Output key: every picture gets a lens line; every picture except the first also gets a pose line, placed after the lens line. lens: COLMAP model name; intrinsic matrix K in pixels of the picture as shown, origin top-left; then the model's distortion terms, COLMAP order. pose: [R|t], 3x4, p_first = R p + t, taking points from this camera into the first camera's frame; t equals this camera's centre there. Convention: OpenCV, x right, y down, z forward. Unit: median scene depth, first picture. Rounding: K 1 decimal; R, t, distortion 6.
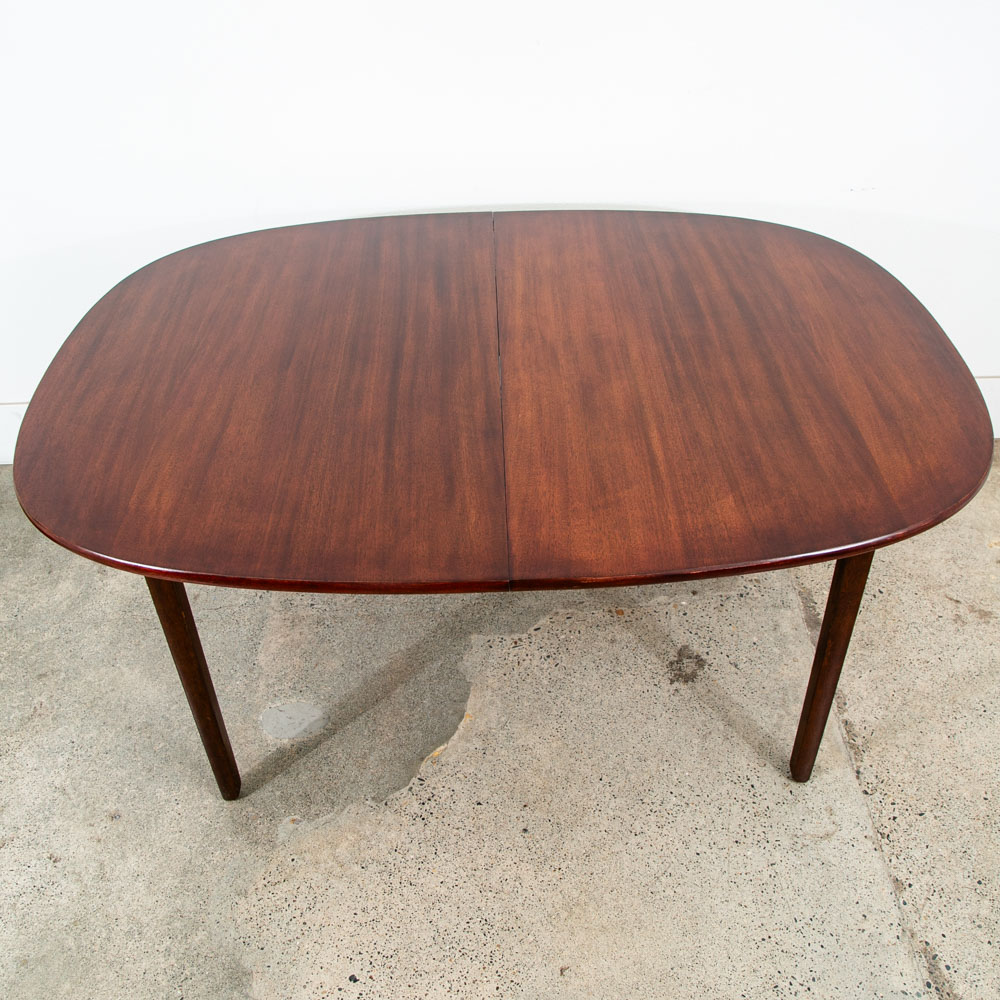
lens RADIAL K [[1028.4, 0, 501.3], [0, 1028.4, 502.8], [0, 0, 1]] dist [-0.094977, 0.000000]
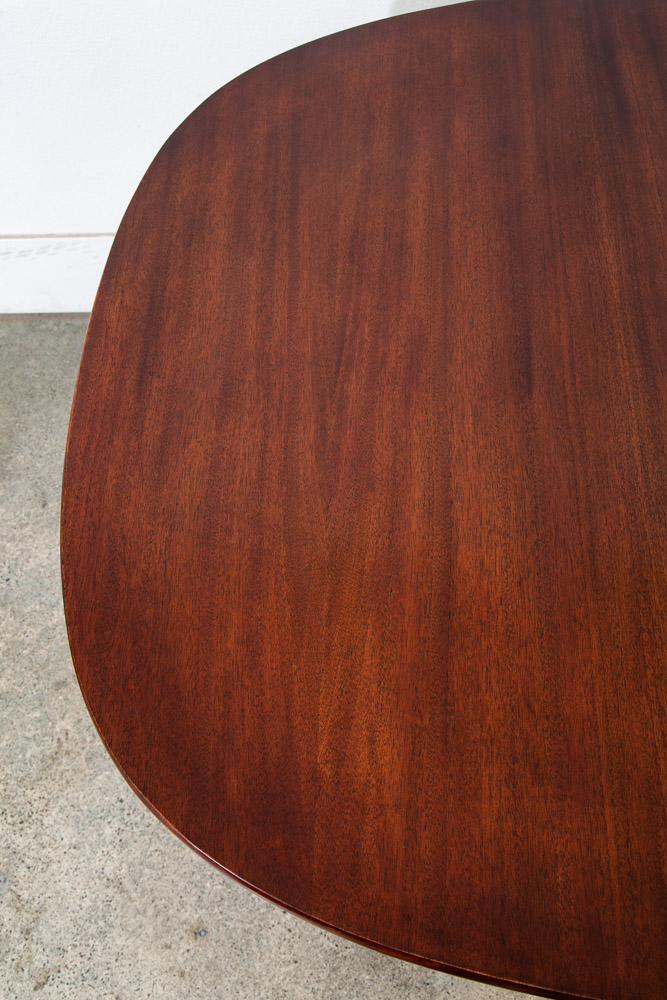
lens RADIAL K [[1051.5, 0, 340.6], [0, 1051.5, 498.0], [0, 0, 1]] dist [0.035798, 0.000000]
pose [[0.997596, 0.017016, -0.067179, -0.254720], [0.005699, 0.945962, 0.324229, -0.244436], [0.069066, -0.323832, 0.943590, 0.419378]]
